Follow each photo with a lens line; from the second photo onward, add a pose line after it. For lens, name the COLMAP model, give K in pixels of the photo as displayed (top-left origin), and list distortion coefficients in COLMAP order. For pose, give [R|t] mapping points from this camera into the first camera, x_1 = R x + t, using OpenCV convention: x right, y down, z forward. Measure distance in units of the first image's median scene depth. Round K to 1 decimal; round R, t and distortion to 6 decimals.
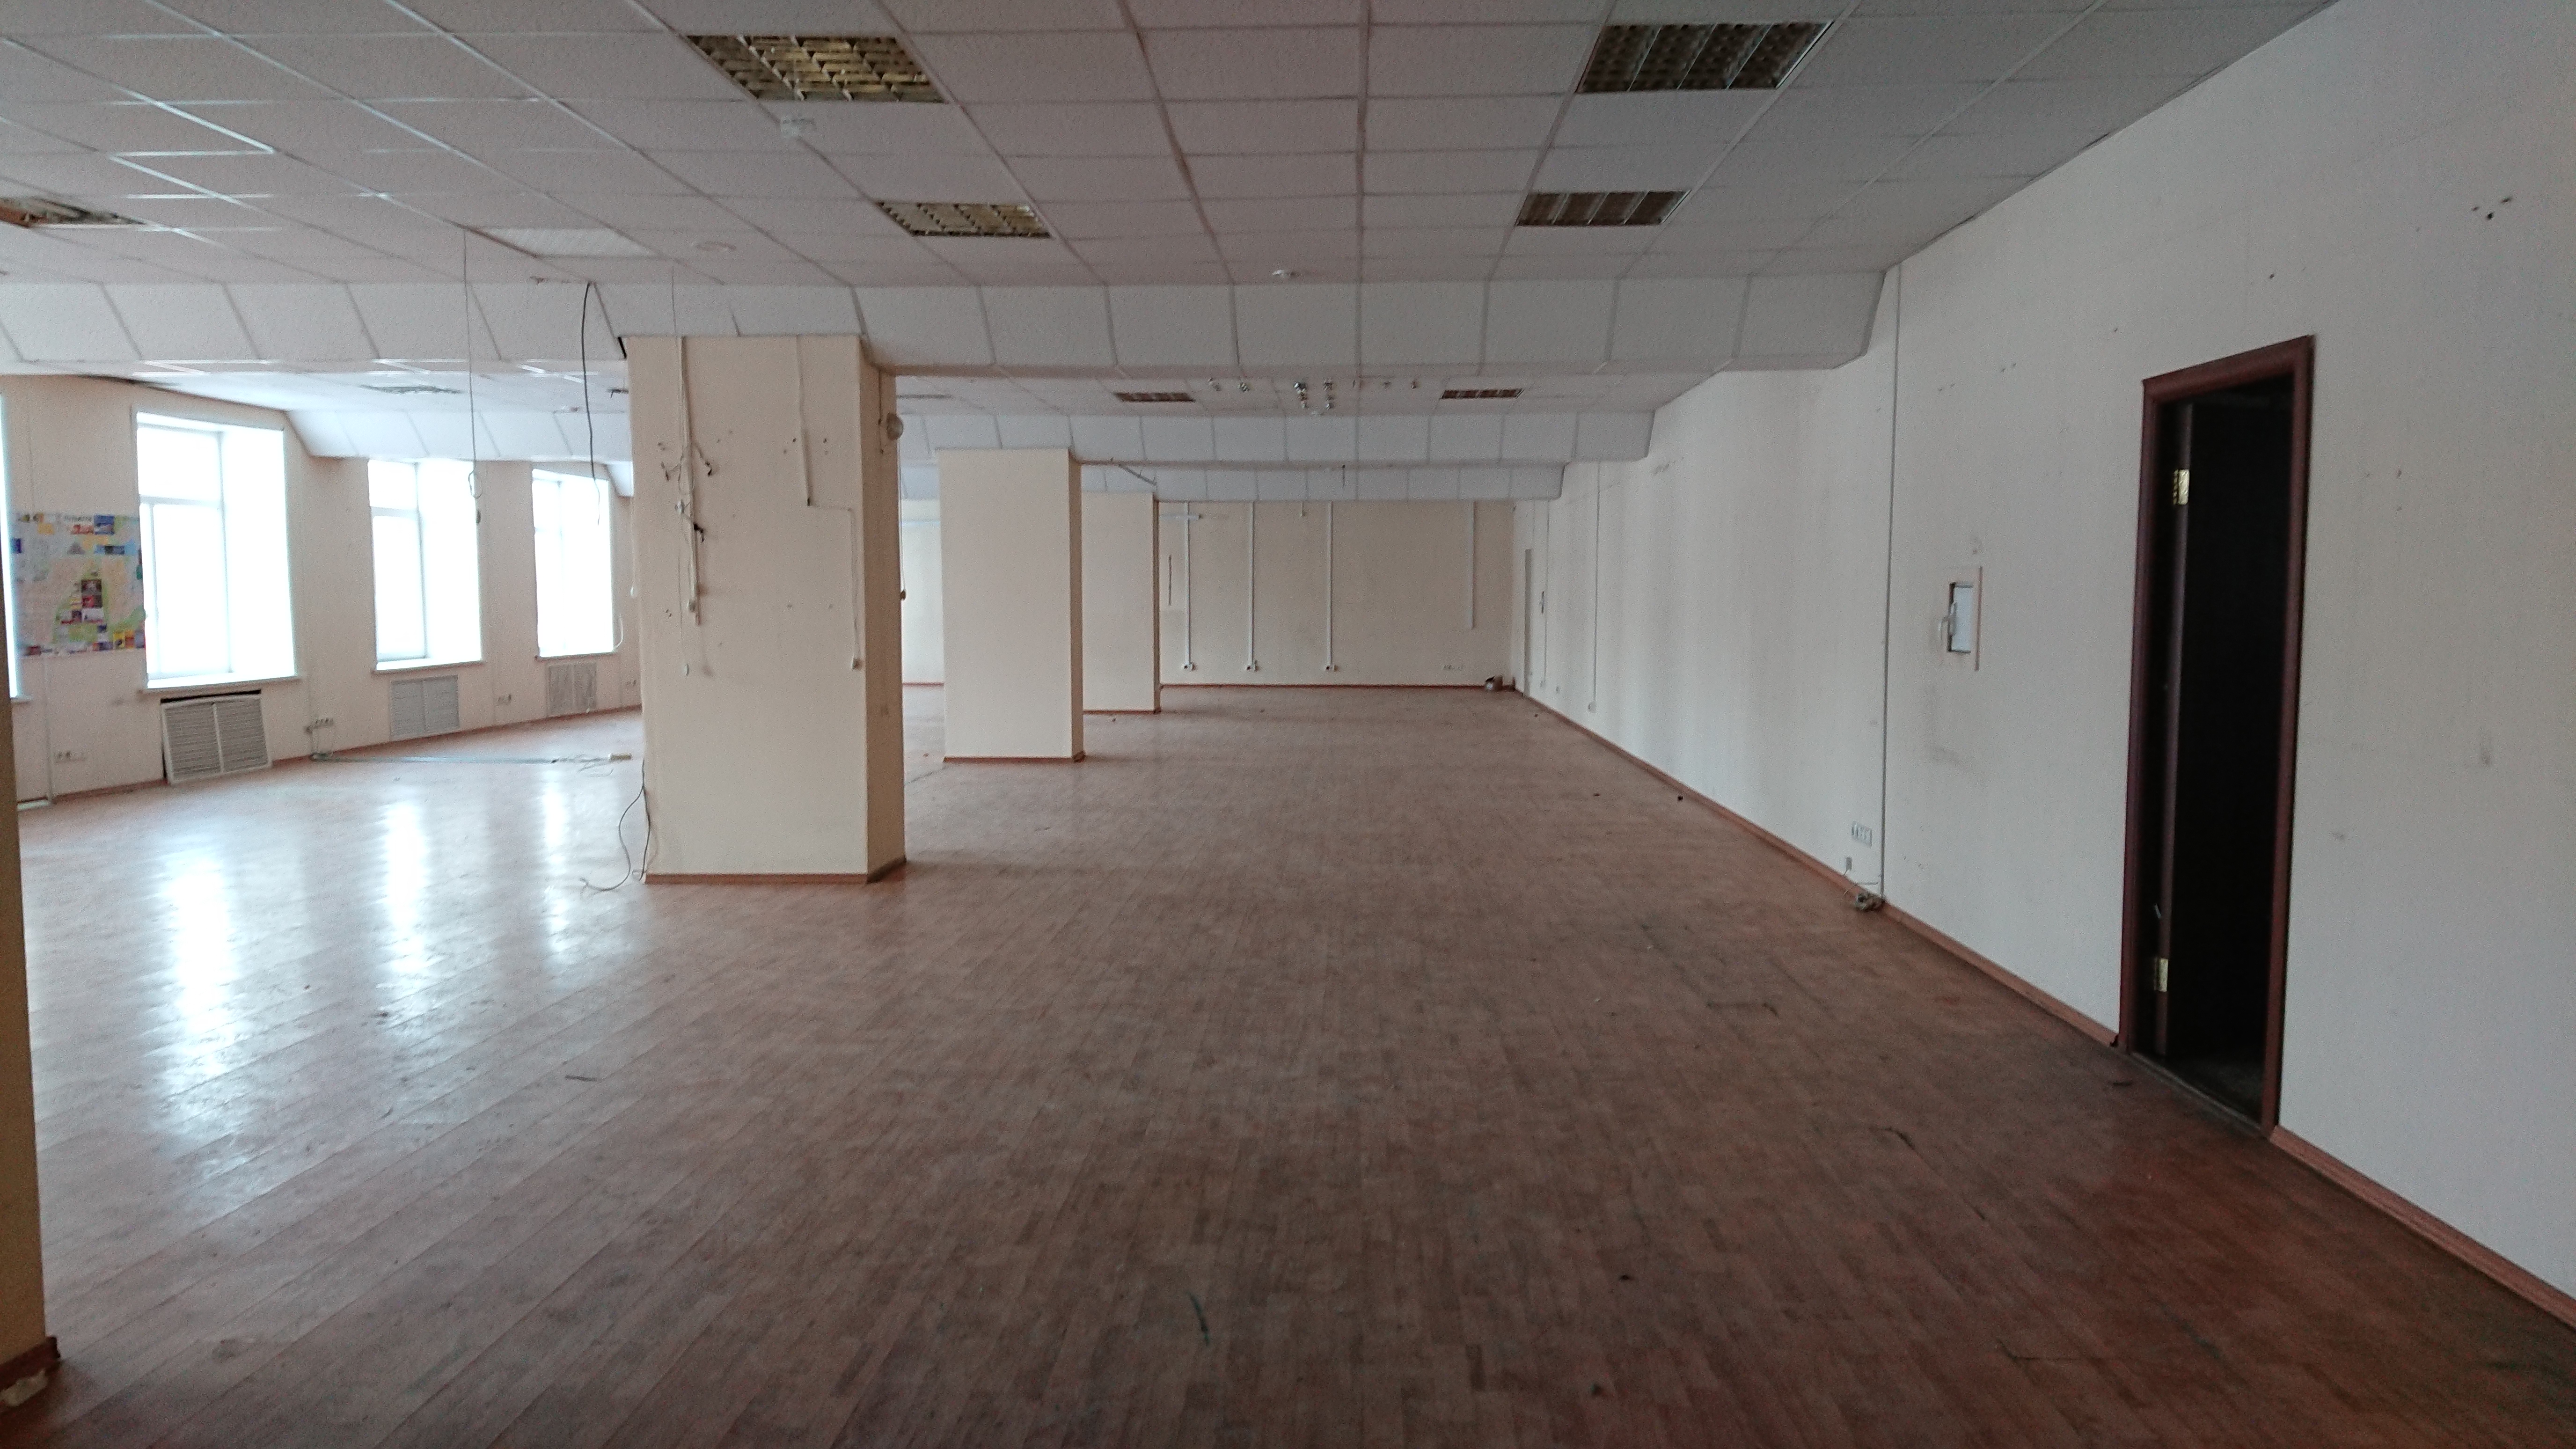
lens RADIAL K [[1737.8, 0, 1269.3], [0, 1737.8, 718.7], [0, 0, 1]] dist [0.280148, -0.316318]
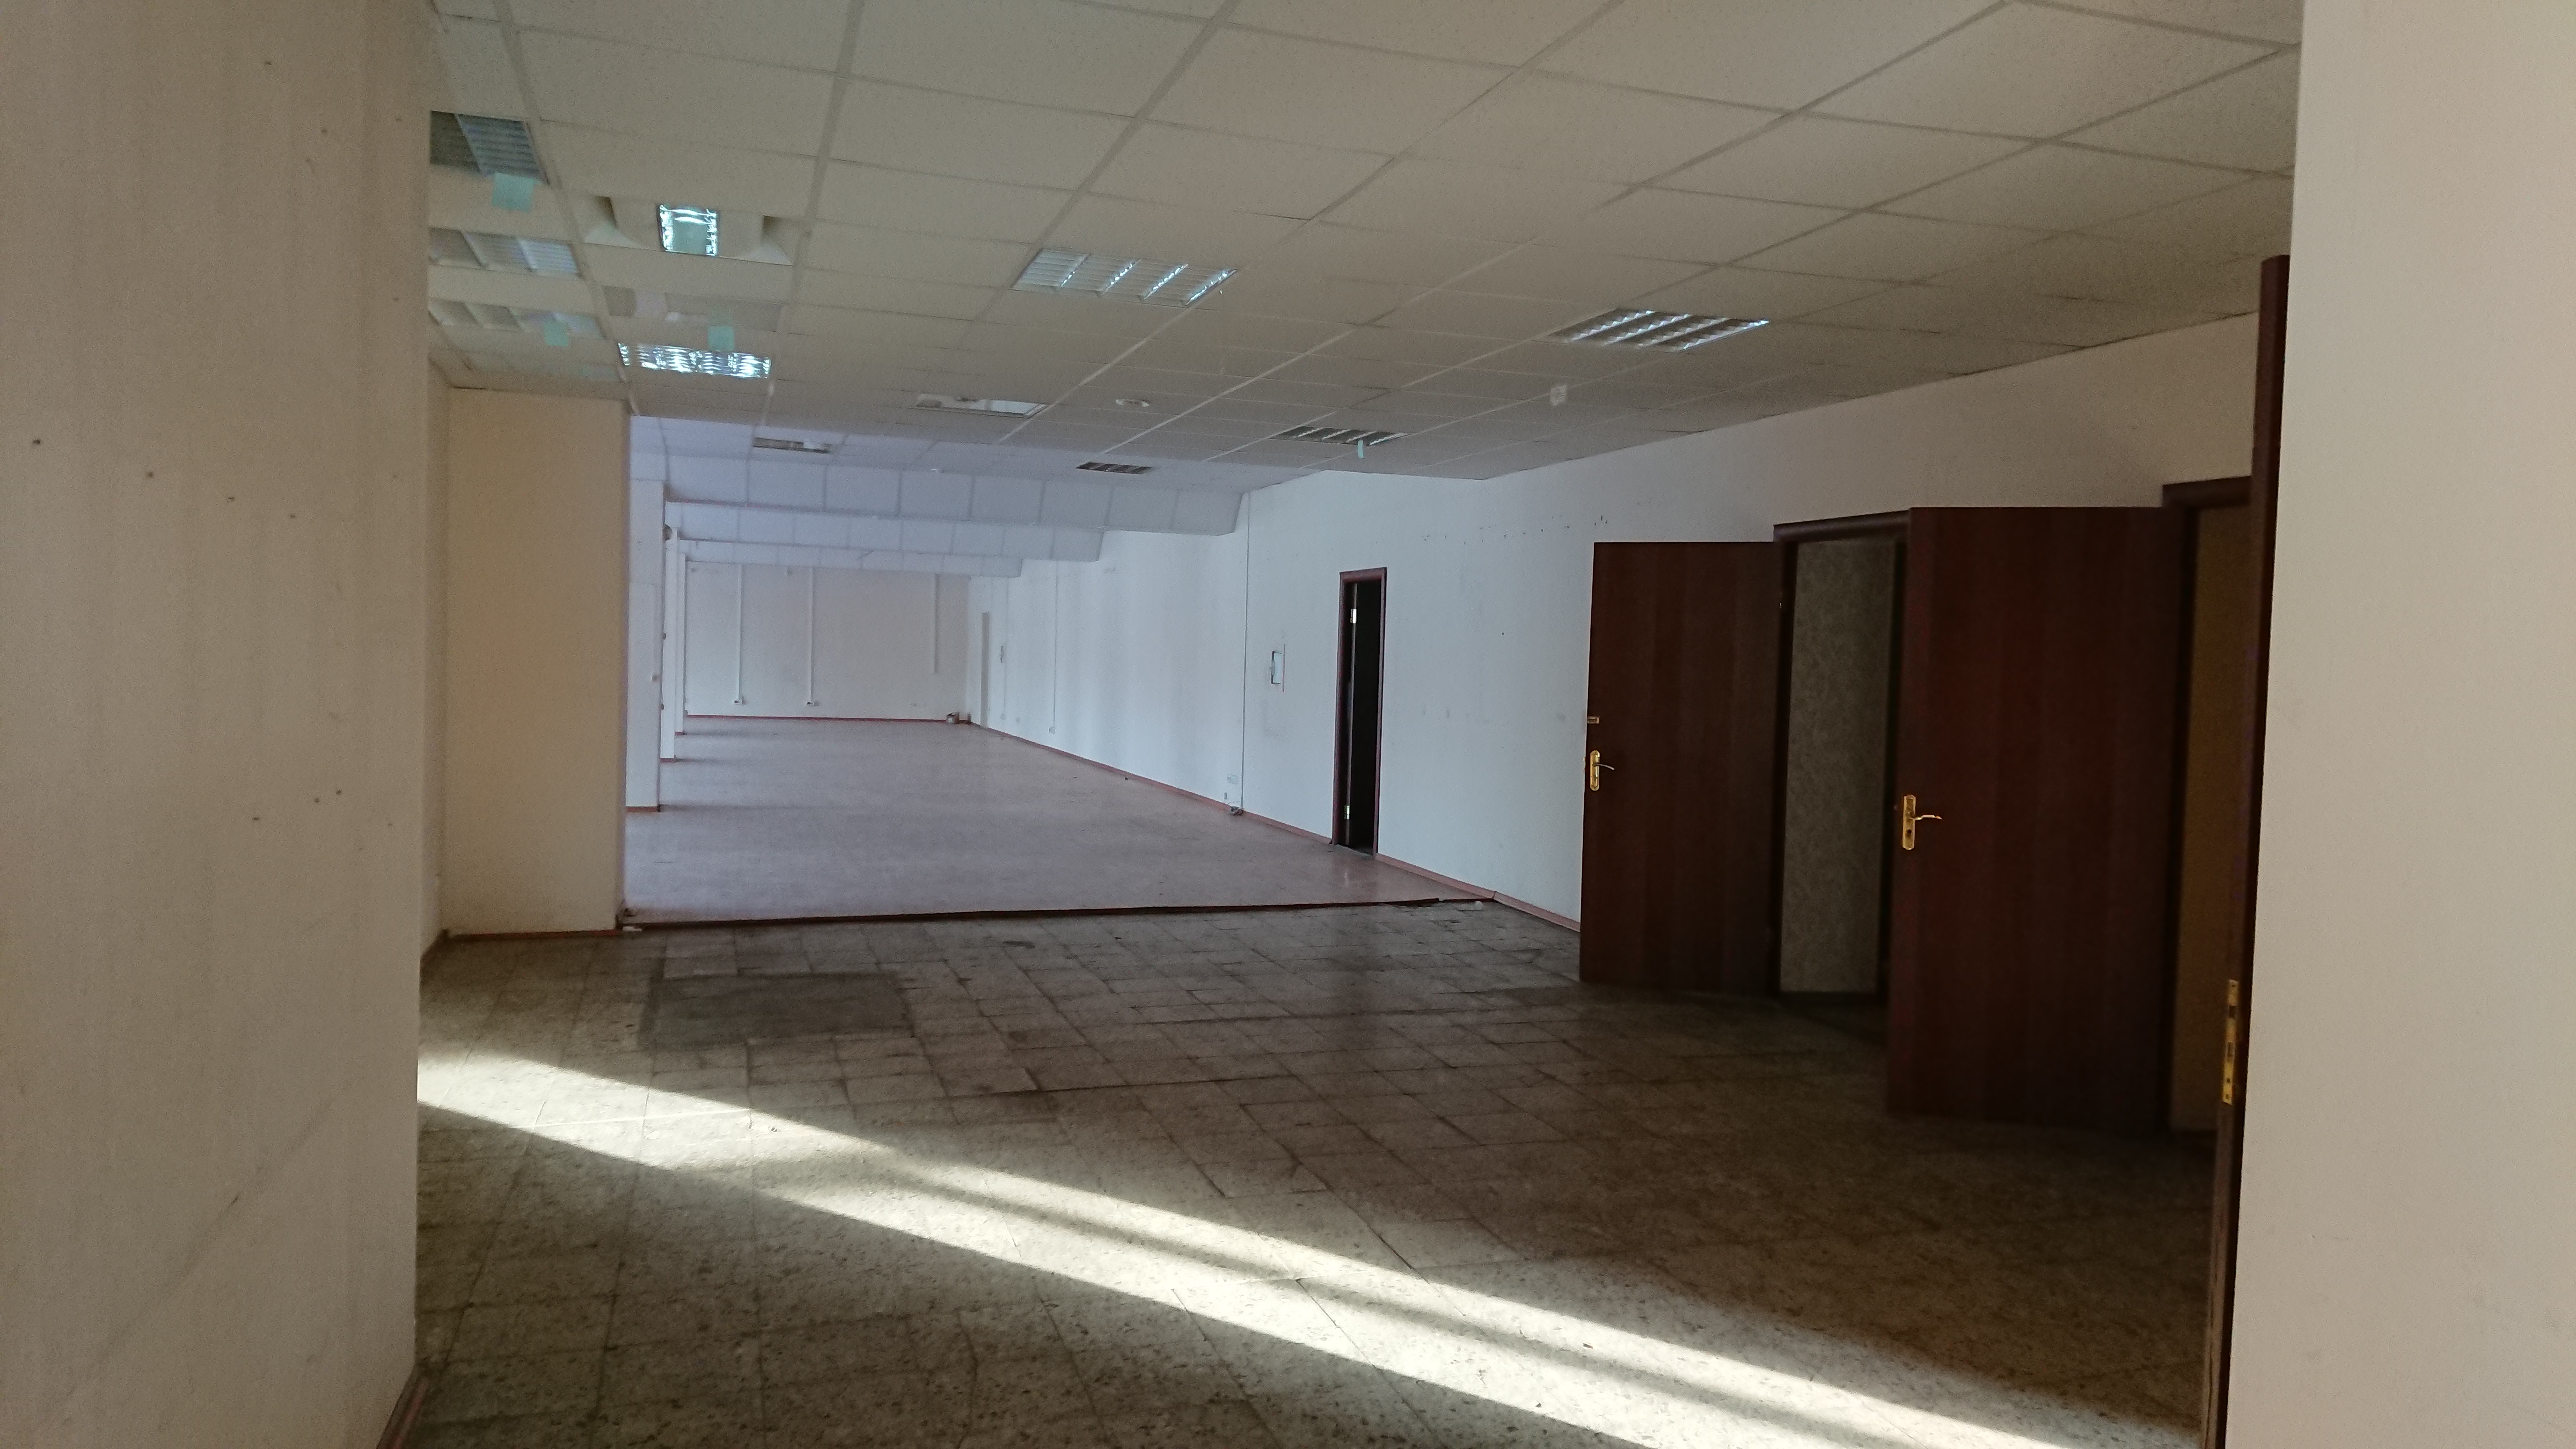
lens RADIAL K [[1737.8, 0, 1269.3], [0, 1737.8, 718.7], [0, 0, 1]] dist [0.280148, -0.316318]
pose [[0.938175, 0.018093, 0.345687, -0.155823], [-0.007157, 0.999434, -0.032885, 0.033263], [-0.346086, 0.028377, 0.937773, -0.429655]]
